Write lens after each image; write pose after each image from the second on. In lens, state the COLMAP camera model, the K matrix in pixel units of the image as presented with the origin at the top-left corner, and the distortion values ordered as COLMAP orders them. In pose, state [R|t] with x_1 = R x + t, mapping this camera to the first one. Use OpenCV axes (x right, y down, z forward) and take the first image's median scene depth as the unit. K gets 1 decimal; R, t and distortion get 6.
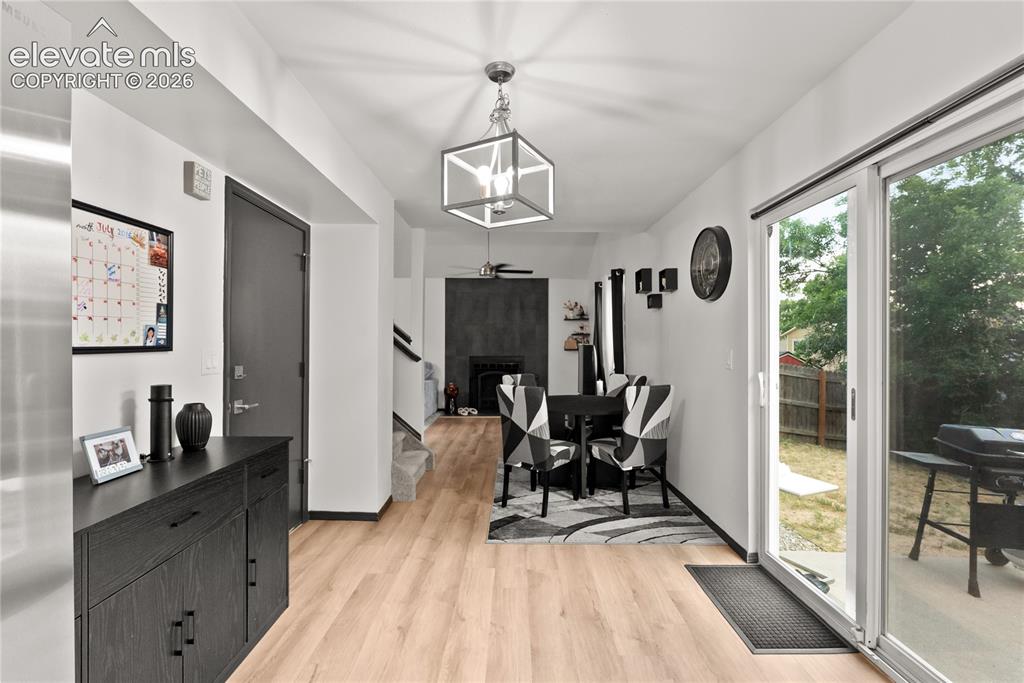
lens RADIAL K [[447.6, 0, 512.8], [0, 447.6, 342.6], [0, 0, 1]] dist [-0.009207, 0.000901]
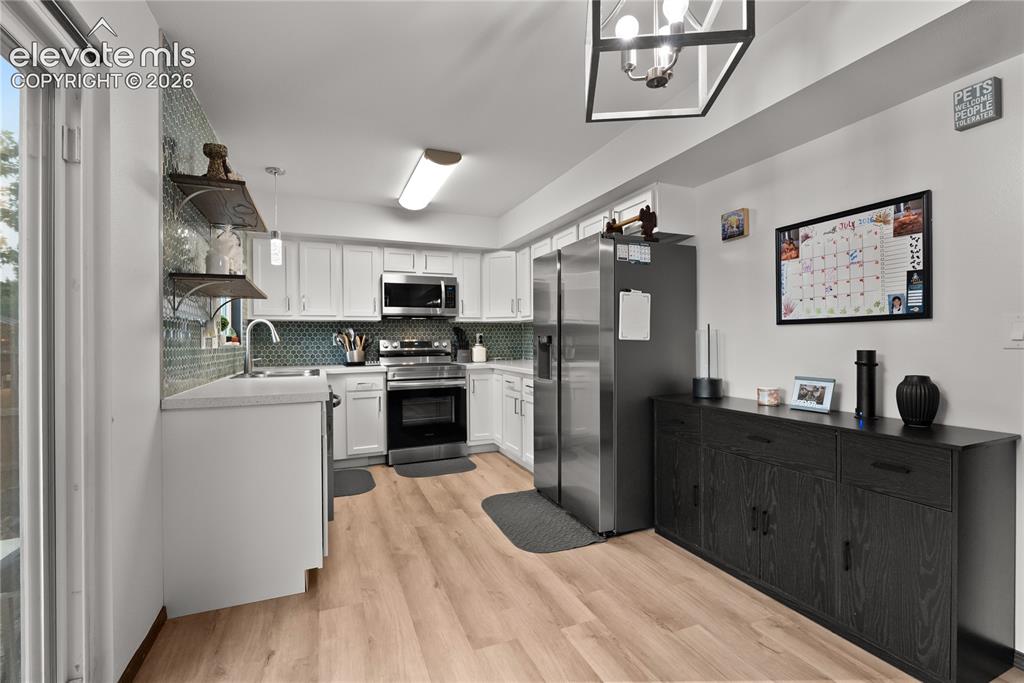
lens RADIAL K [[447.6, 0, 508.3], [0, 447.6, 341.9], [0, 0, 1]] dist [-0.009207, 0.000901]
pose [[-0.925831, 0.004301, -0.377913, 0.423704], [0.003326, 0.999989, 0.003232, 0.065506], [0.377923, 0.001735, -0.925836, 1.613857]]
